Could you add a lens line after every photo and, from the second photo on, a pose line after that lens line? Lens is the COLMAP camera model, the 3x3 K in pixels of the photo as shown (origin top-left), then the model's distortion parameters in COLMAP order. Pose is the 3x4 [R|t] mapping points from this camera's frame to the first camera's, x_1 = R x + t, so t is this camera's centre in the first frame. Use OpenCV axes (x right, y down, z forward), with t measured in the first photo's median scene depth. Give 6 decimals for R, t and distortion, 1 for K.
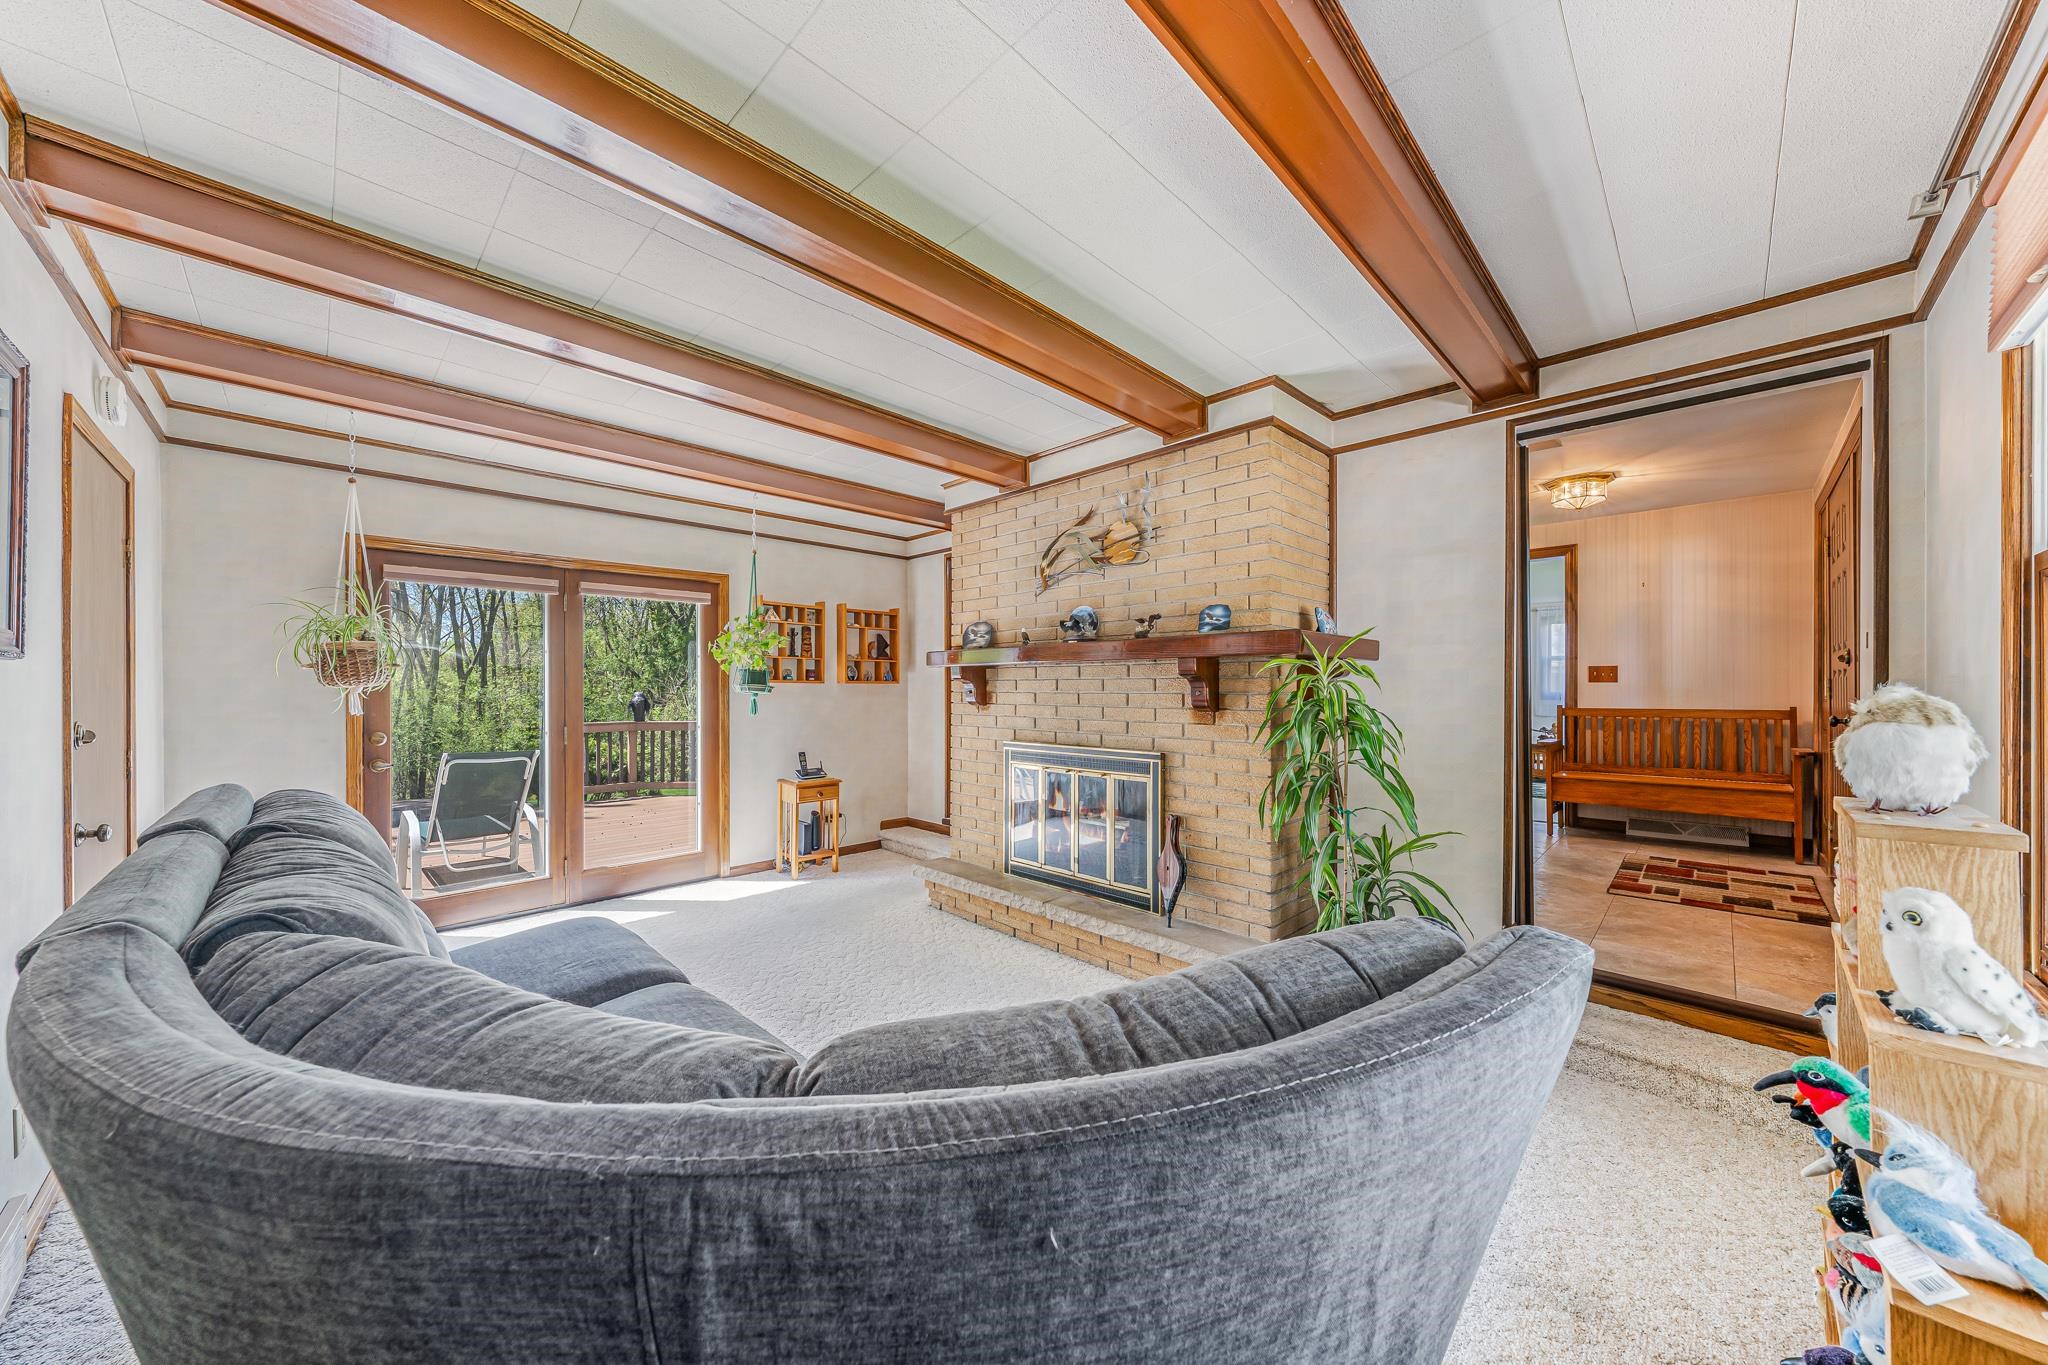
lens RADIAL K [[716.4, 0, 1020.7], [0, 716.4, 686.9], [0, 0, 1]] dist [-0.000909, -0.000092]
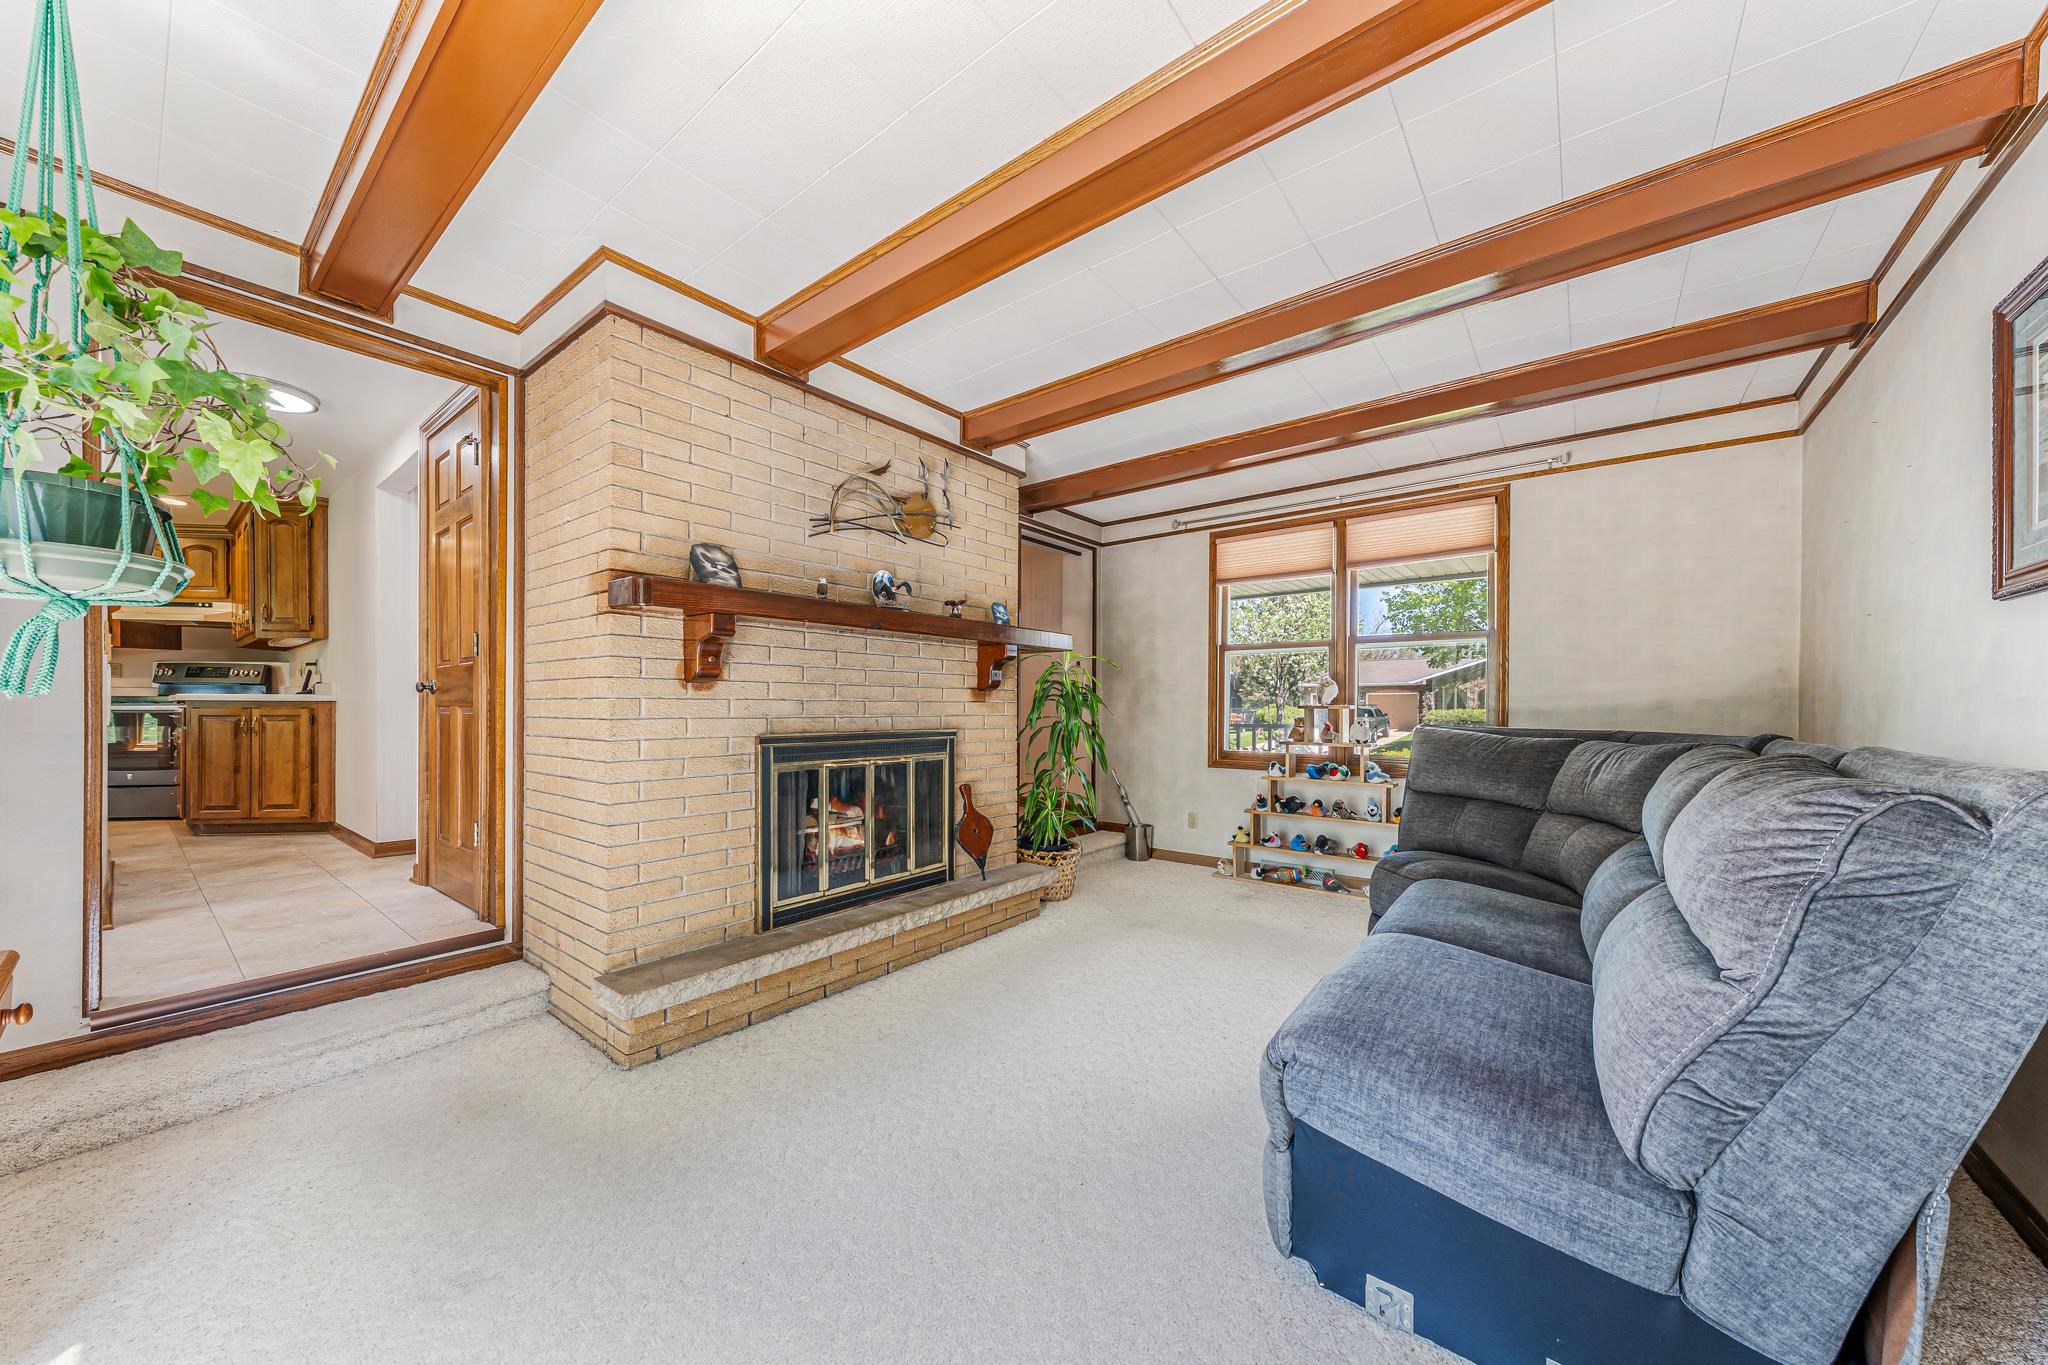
lens RADIAL K [[716.4, 0, 1009.5], [0, 716.4, 715.4], [0, 0, 1]] dist [-0.000909, -0.000092]
pose [[-0.106268, -0.014574, 0.994231, -0.850290], [-0.006280, 0.999882, 0.013986, 0.053948], [-0.994318, -0.004758, -0.106348, 0.999802]]
